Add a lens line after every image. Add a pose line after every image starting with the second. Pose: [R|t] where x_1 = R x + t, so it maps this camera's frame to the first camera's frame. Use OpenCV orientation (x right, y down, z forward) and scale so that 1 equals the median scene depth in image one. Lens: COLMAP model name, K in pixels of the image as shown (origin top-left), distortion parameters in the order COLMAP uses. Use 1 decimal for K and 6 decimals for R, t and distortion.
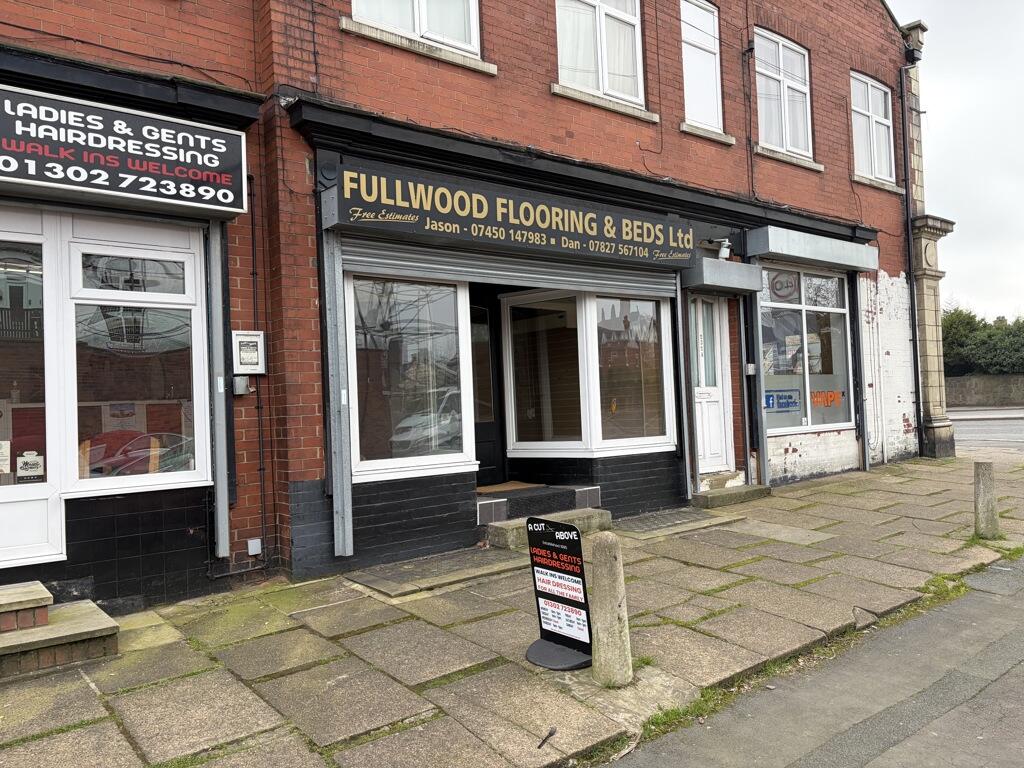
lens RADIAL K [[772.9, 0, 516.9], [0, 772.9, 384.6], [0, 0, 1]] dist [0.029283, -0.016863]
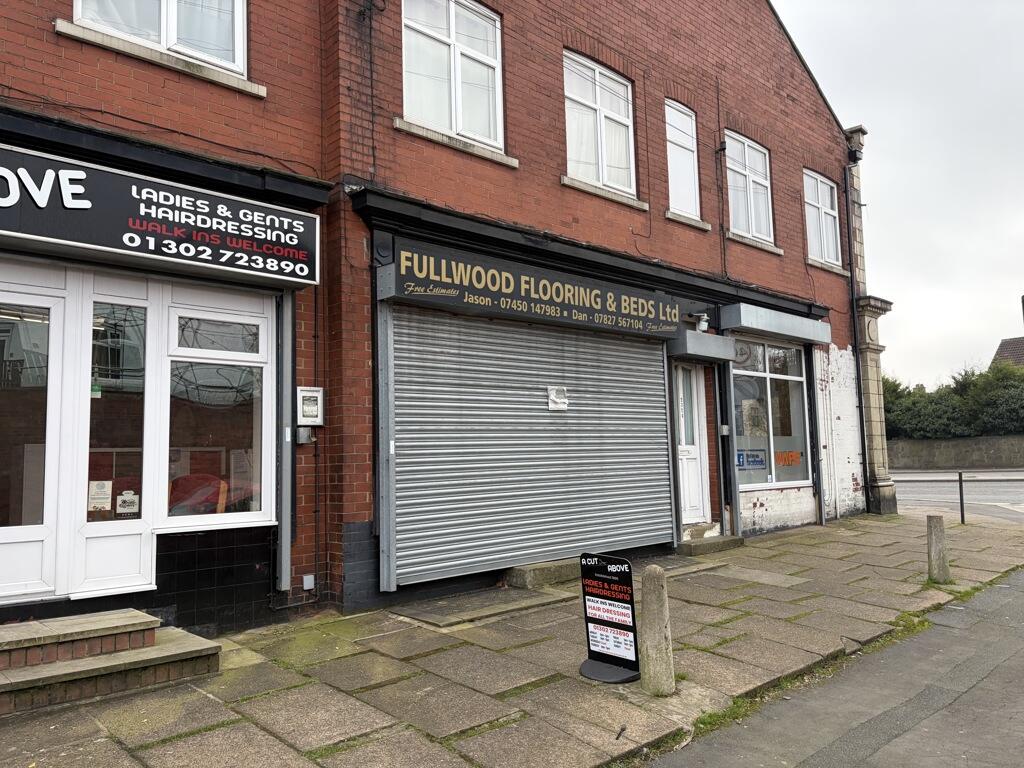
lens RADIAL K [[772.9, 0, 506.4], [0, 772.9, 384.1], [0, 0, 1]] dist [0.029283, -0.016863]
pose [[0.997362, 0.026153, 0.067709, -0.135456], [-0.021267, 0.997184, -0.071914, 0.001156], [-0.069399, 0.070285, 0.995110, -0.135851]]
